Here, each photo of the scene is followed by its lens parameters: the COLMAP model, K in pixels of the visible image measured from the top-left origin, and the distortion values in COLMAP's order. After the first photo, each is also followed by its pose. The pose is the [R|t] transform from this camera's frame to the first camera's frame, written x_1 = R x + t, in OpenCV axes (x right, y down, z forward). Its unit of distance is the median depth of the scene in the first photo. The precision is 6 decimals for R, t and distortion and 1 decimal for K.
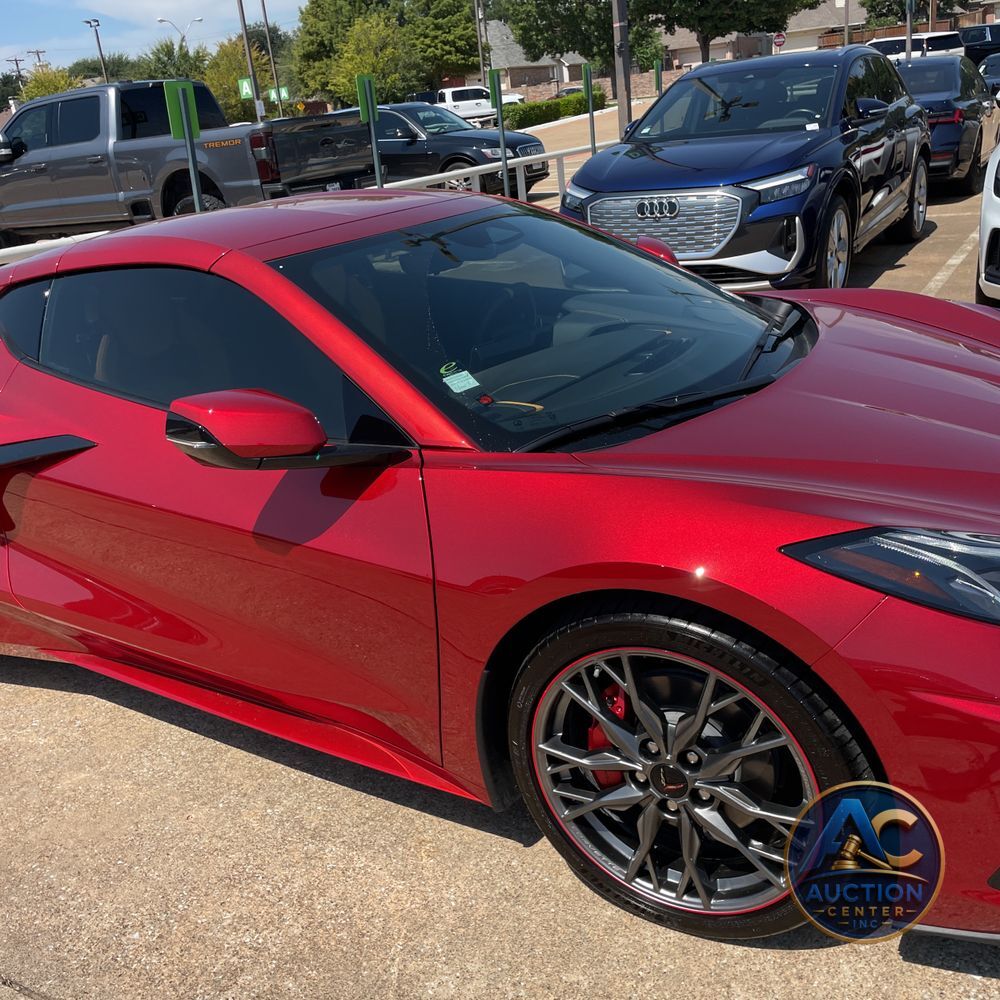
lens RADIAL K [[1021.4, 0, 496.1], [0, 1021.4, 506.5], [0, 0, 1]] dist [0.015771, 0.000000]
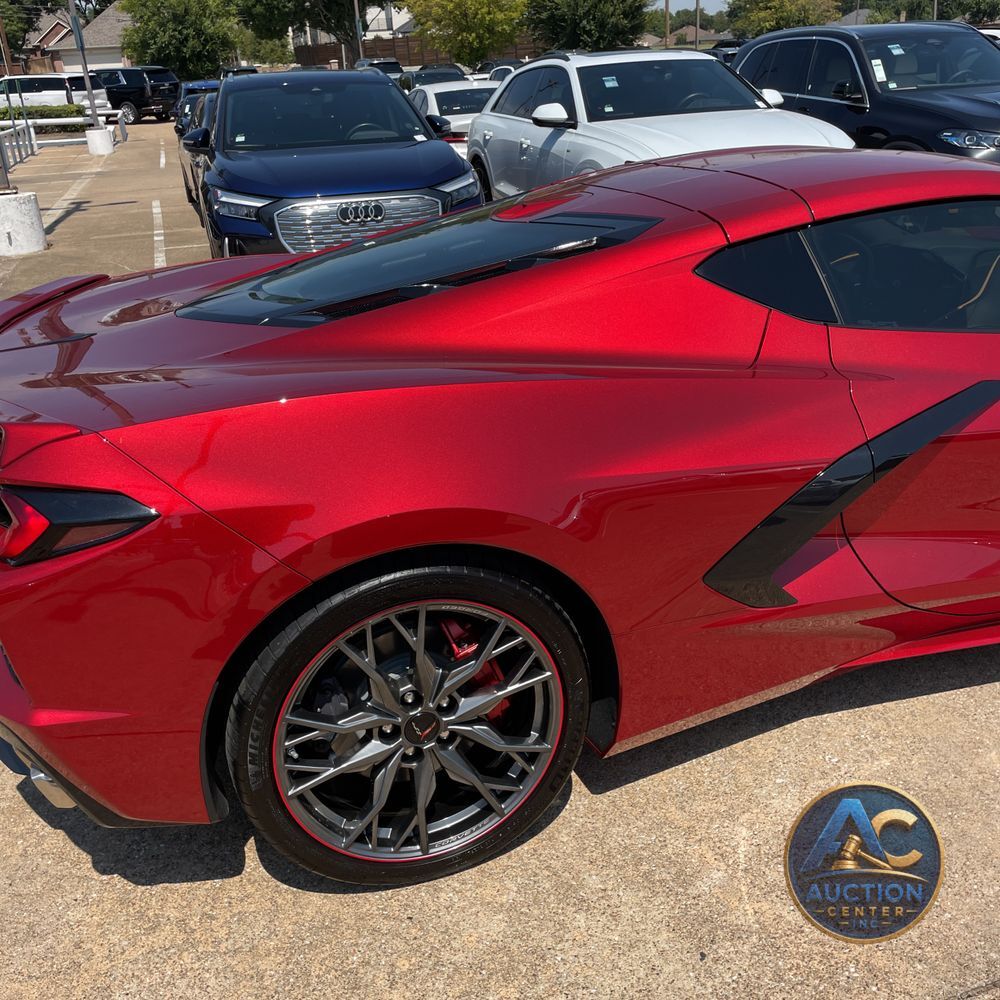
lens RADIAL K [[1021.4, 0, 501.1], [0, 1021.4, 508.7], [0, 0, 1]] dist [0.015771, 0.000000]
pose [[0.681320, -0.223918, 0.696896, -0.199591], [0.249775, 0.966038, 0.066202, -0.018819], [-0.688052, 0.128962, 0.714110, 0.095577]]
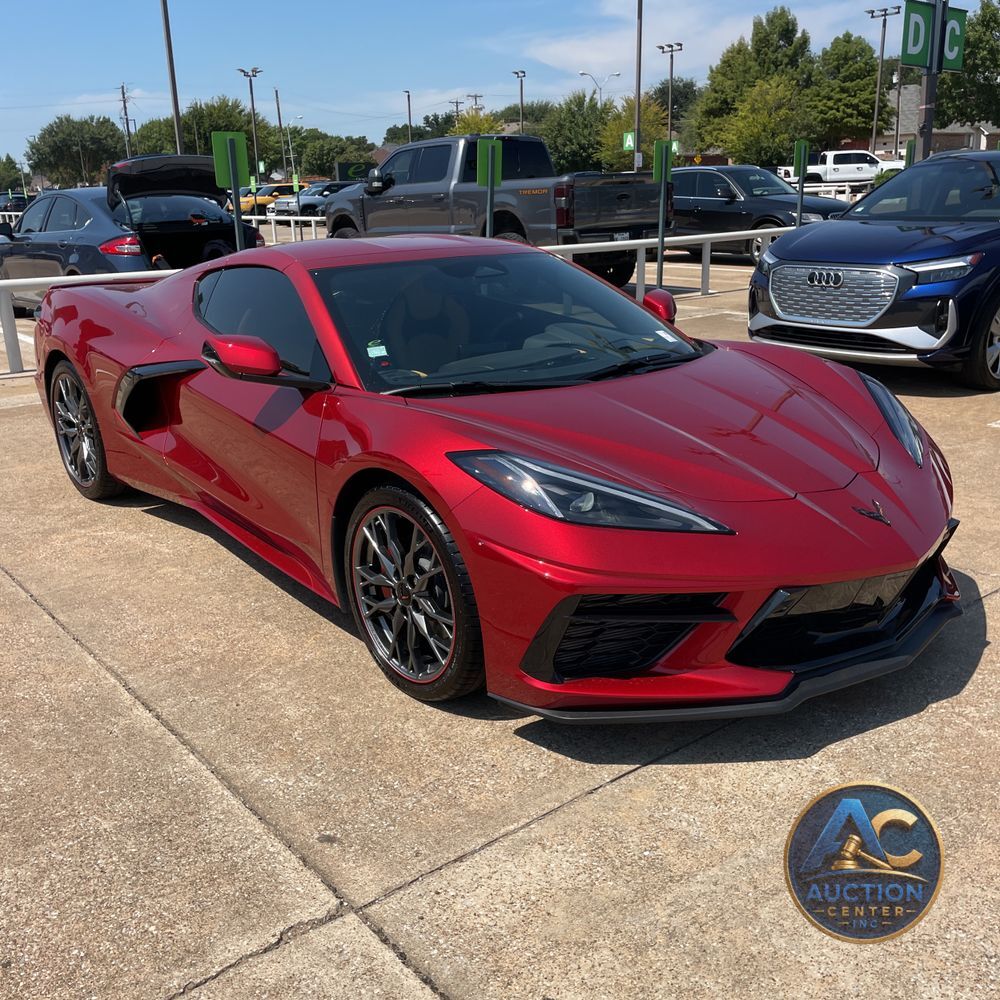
lens RADIAL K [[1021.4, 0, 498.5], [0, 1021.4, 499.1], [0, 0, 1]] dist [0.015771, 0.000000]
pose [[0.928862, 0.174194, -0.326912, 0.092472], [-0.190274, 0.981573, -0.017603, 0.012927], [0.317821, 0.078553, 0.944891, -0.060170]]
